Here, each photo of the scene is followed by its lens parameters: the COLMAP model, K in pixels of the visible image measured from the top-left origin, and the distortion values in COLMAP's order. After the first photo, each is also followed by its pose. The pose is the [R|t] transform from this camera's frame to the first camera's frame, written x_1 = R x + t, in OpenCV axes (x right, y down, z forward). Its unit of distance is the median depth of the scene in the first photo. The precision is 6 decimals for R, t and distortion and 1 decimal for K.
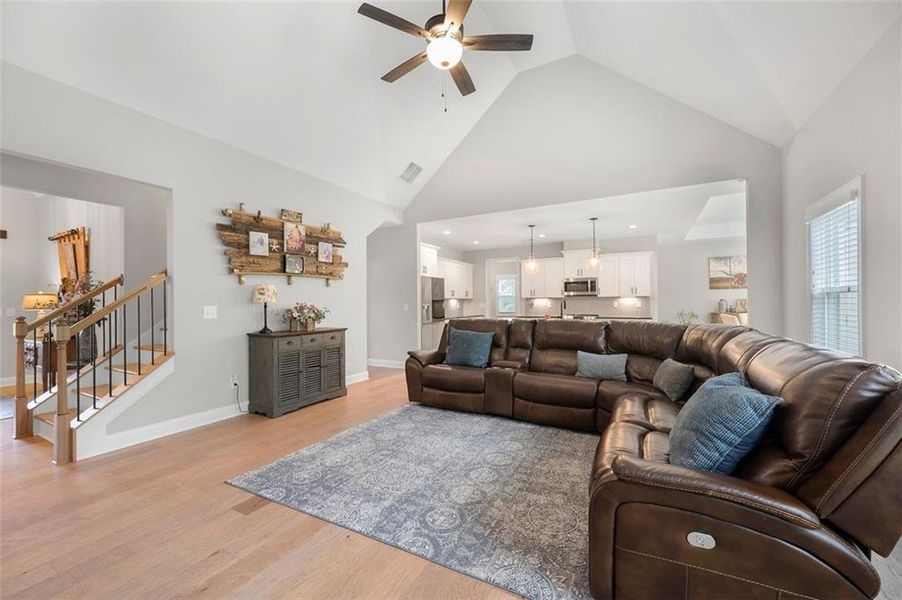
lens RADIAL K [[356.6, 0, 452.0], [0, 356.6, 300.2], [0, 0, 1]] dist [0.000641, -0.000171]
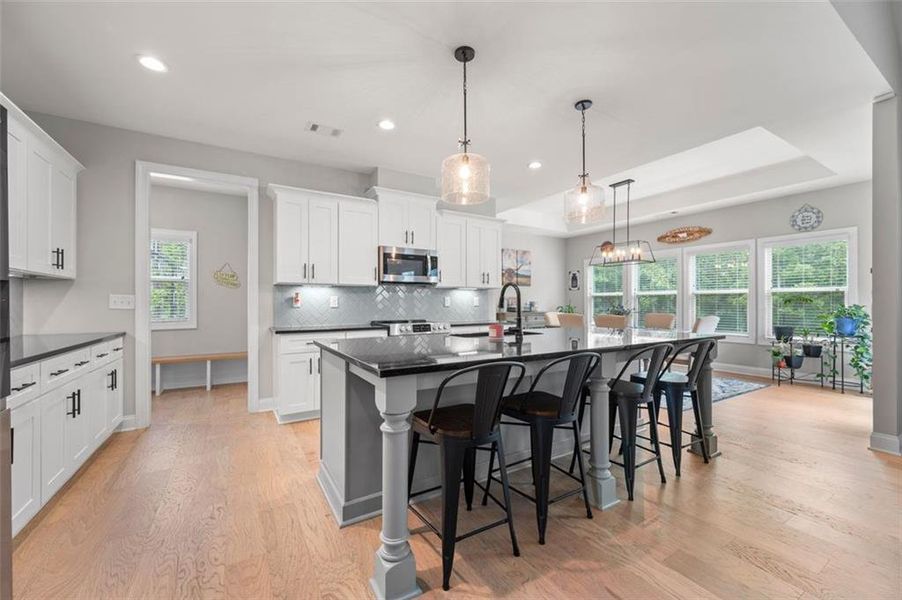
lens RADIAL K [[356.6, 0, 450.9], [0, 356.6, 302.3], [0, 0, 1]] dist [0.000641, -0.000171]
pose [[0.501848, 0.008553, 0.864913, -0.114467], [-0.009140, 0.999948, -0.004585, 0.037464], [-0.864907, -0.005605, 0.501900, 1.584213]]
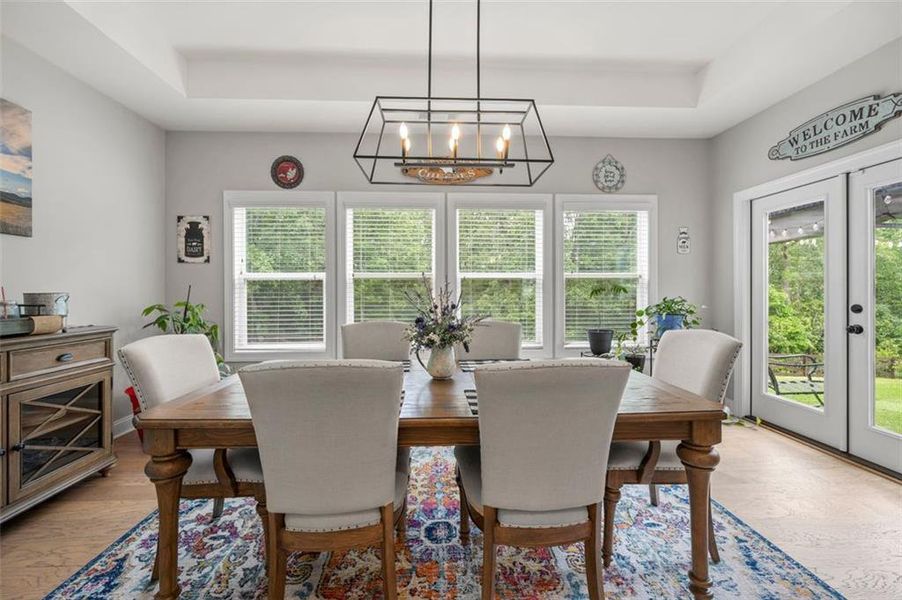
lens RADIAL K [[360.8, 0, 447.3], [0, 360.8, 291.2], [0, 0, 1]] dist [-0.000179, -0.000058]
pose [[-0.516385, 0.008219, 0.856317, 1.153704], [0.000119, 0.999955, -0.009526, 0.021860], [-0.856356, -0.004817, -0.516363, 1.976371]]
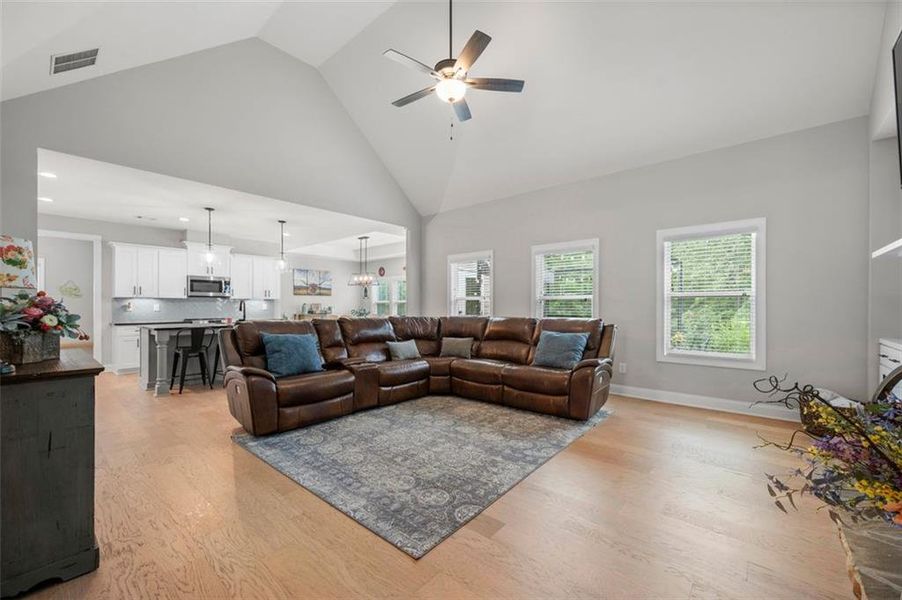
lens RADIAL K [[360.8, 0, 452.6], [0, 360.8, 304.8], [0, 0, 1]] dist [-0.002375, -0.000473]
pose [[0.211904, 0.011811, 0.977219, -0.859601], [-0.008103, 0.999914, -0.010328, 0.026001], [-0.977257, -0.005730, 0.211981, 0.529018]]
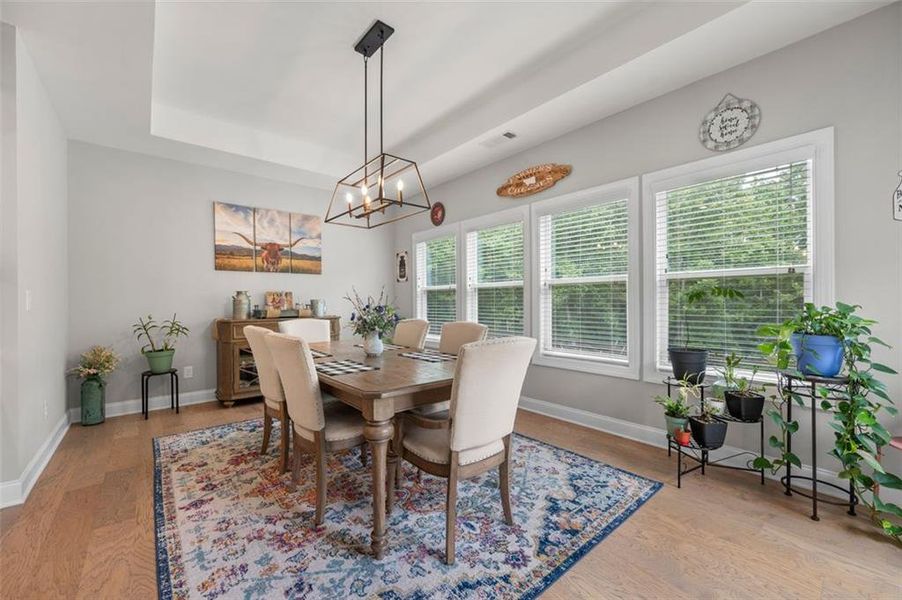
lens RADIAL K [[356.6, 0, 447.9], [0, 356.6, 302.4], [0, 0, 1]] dist [0.000641, -0.000171]
pose [[0.355495, 0.001408, 0.934677, 0.963361], [-0.002595, 0.999996, -0.000519, 0.027368], [-0.934675, -0.002241, 0.355498, 1.340781]]
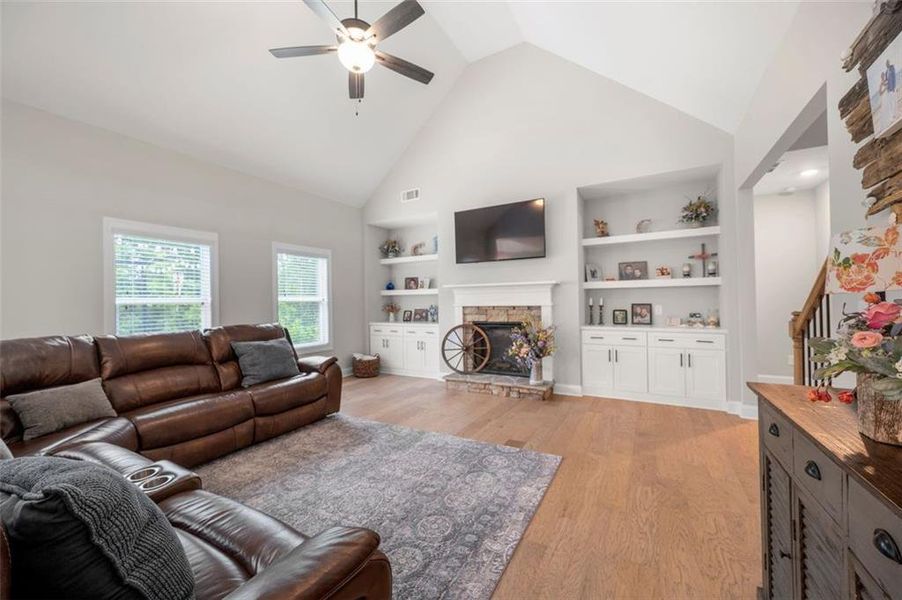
lens RADIAL K [[356.6, 0, 447.4], [0, 356.6, 298.8], [0, 0, 1]] dist [0.000641, -0.000171]
pose [[-0.999170, 0.028339, 0.029266, -0.209301], [0.028069, 0.999560, -0.009605, 0.005811], [-0.029525, -0.008776, -0.999526, 1.430921]]
